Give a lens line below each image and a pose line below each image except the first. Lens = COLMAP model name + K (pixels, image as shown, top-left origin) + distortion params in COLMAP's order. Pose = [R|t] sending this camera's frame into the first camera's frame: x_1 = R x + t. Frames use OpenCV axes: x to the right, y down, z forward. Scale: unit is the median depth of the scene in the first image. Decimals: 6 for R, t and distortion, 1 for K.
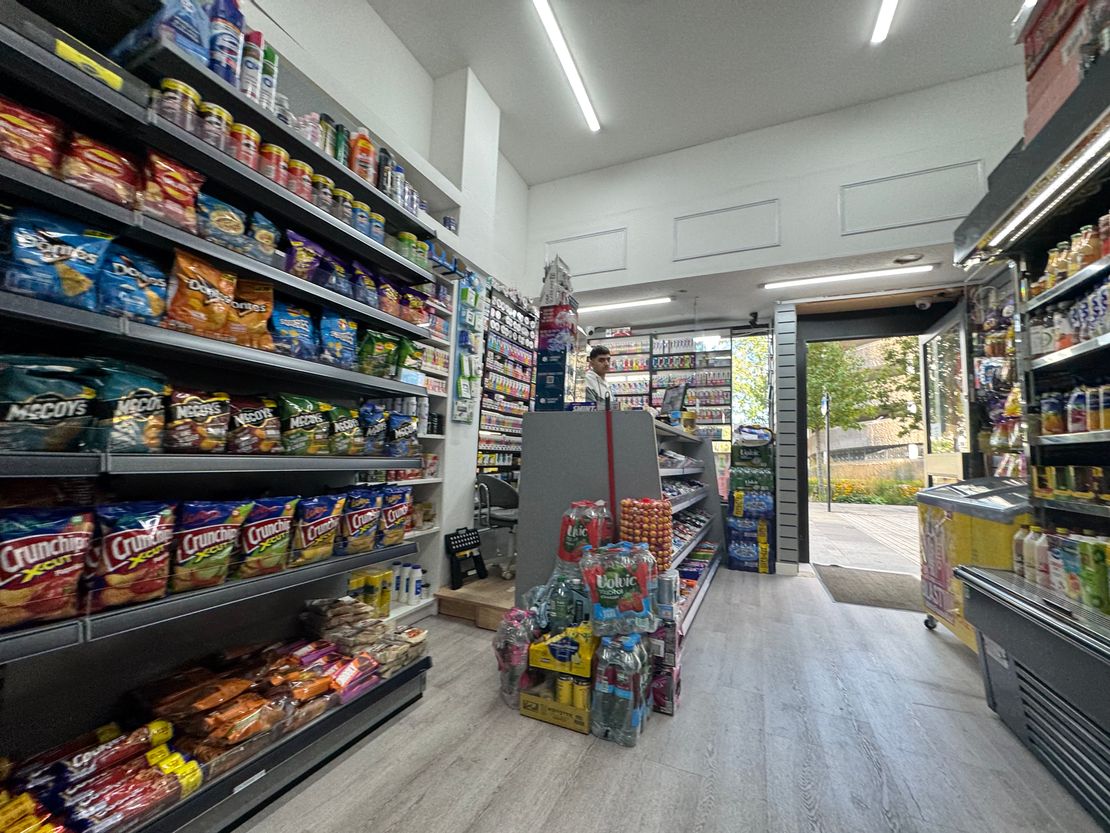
lens RADIAL K [[438.5, 0, 557.5], [0, 438.5, 416.1], [0, 0, 1]] dist [-0.003910, 0.000664]
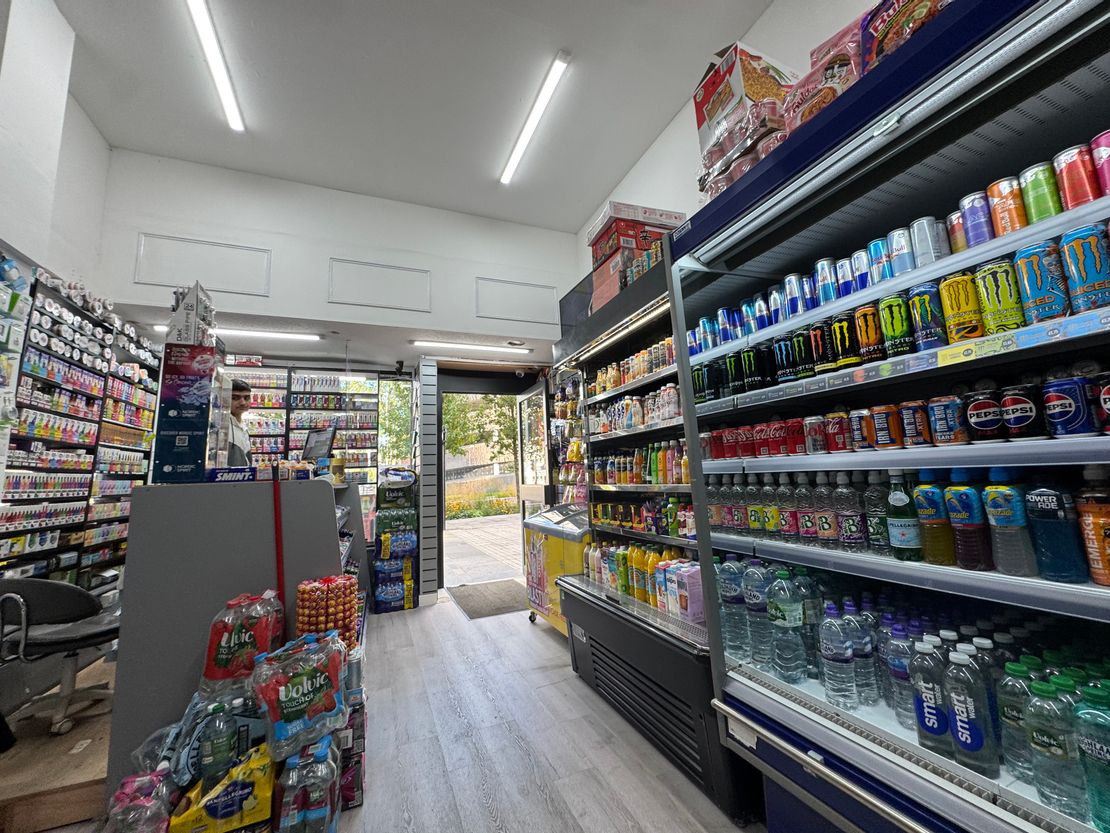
lens RADIAL K [[438.5, 0, 551.1], [0, 438.5, 415.8], [0, 0, 1]] dist [-0.003910, 0.000664]
pose [[0.688110, 0.039675, 0.724521, -0.169776], [-0.001136, 0.998562, -0.053602, -0.114014], [-0.725606, 0.036061, 0.687165, 0.002529]]
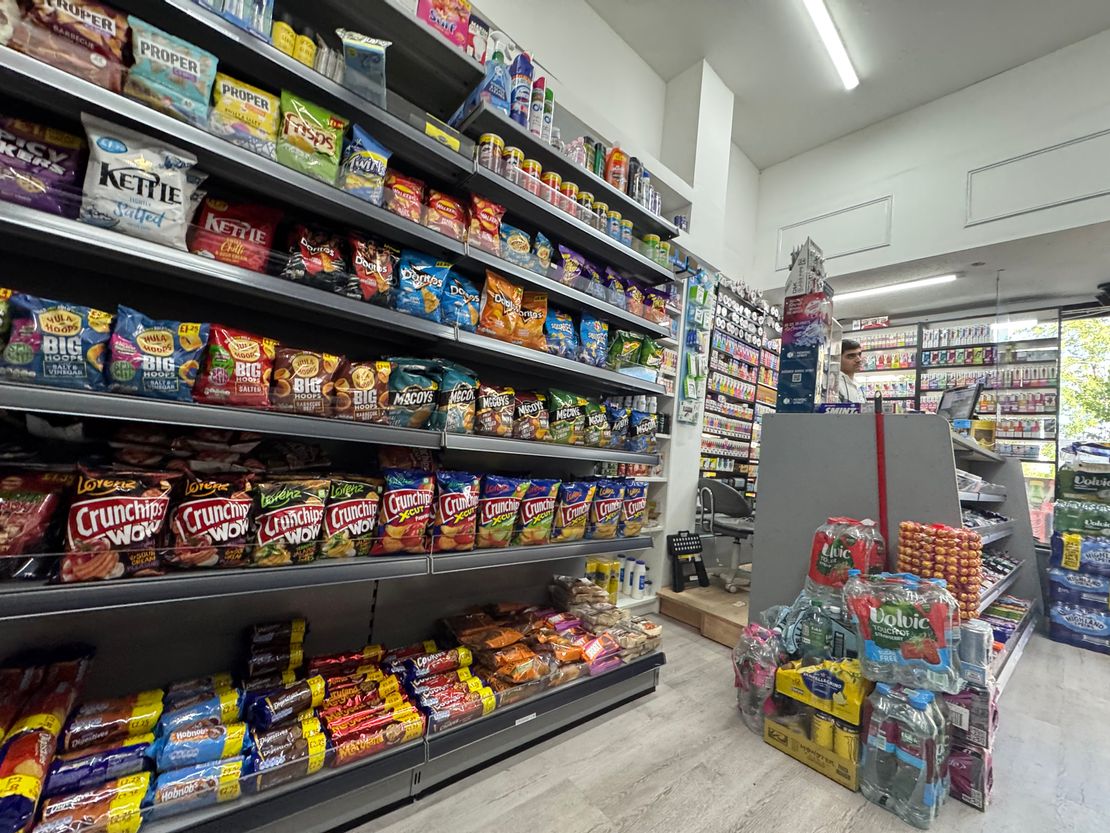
lens RADIAL K [[438.5, 0, 558.5], [0, 438.5, 418.6], [0, 0, 1]] dist [-0.003910, 0.000664]
pose [[0.901659, 0.027970, -0.431541, -0.088278], [-0.030447, 0.999536, 0.001168, 0.018067], [0.431374, 0.012086, 0.902092, -0.015906]]
